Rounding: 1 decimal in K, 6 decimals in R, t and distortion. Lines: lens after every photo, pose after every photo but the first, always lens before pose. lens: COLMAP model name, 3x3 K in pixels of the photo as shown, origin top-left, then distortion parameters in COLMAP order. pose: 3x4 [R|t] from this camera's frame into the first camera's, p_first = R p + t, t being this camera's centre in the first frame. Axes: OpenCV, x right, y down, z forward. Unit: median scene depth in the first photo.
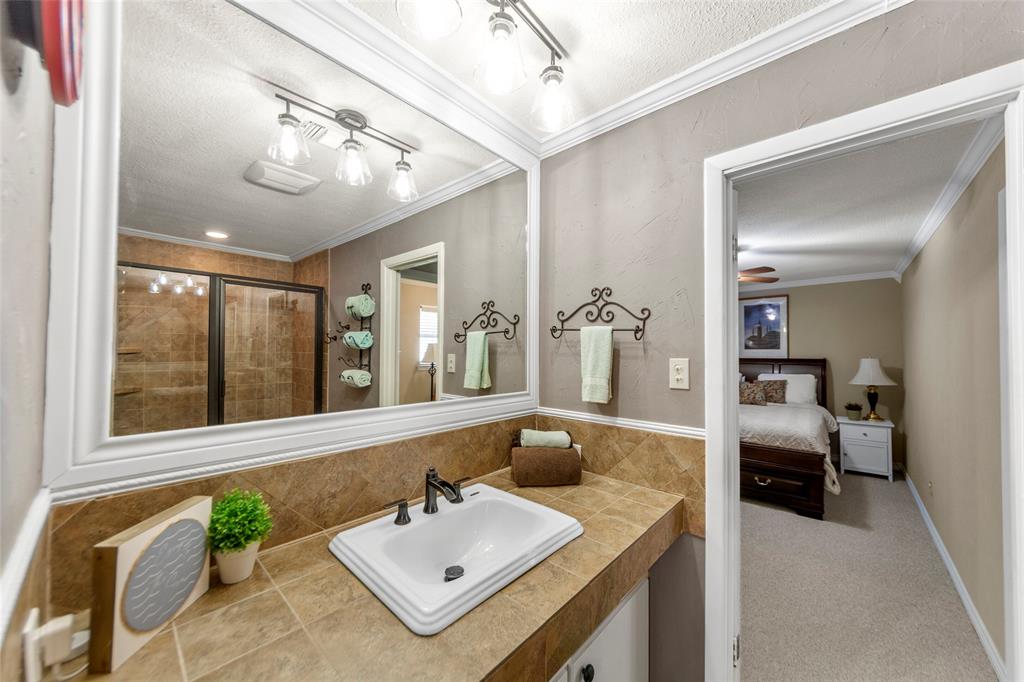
lens RADIAL K [[365.3, 0, 518.9], [0, 365.3, 351.9], [0, 0, 1]] dist [-0.000274, -0.000053]
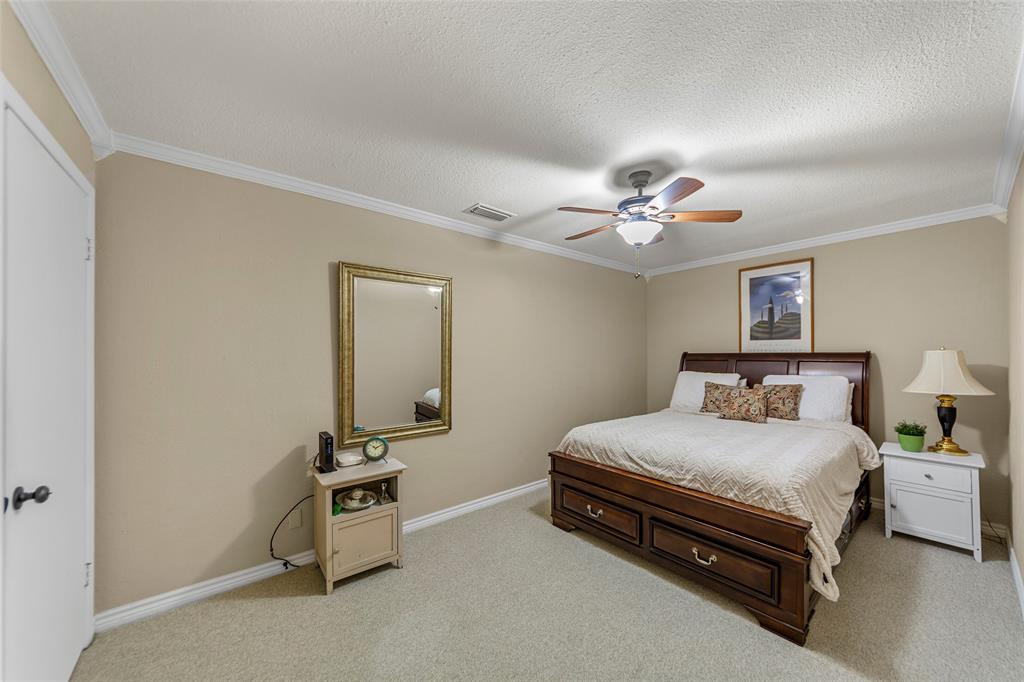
lens RADIAL K [[367.1, 0, 516.9], [0, 367.1, 355.5], [0, 0, 1]] dist [-0.000633, -0.000112]
pose [[0.987891, -0.002489, -0.155131, 0.357728], [0.003919, 0.999953, 0.008916, 0.017987], [0.155101, -0.009416, 0.987854, 0.288749]]
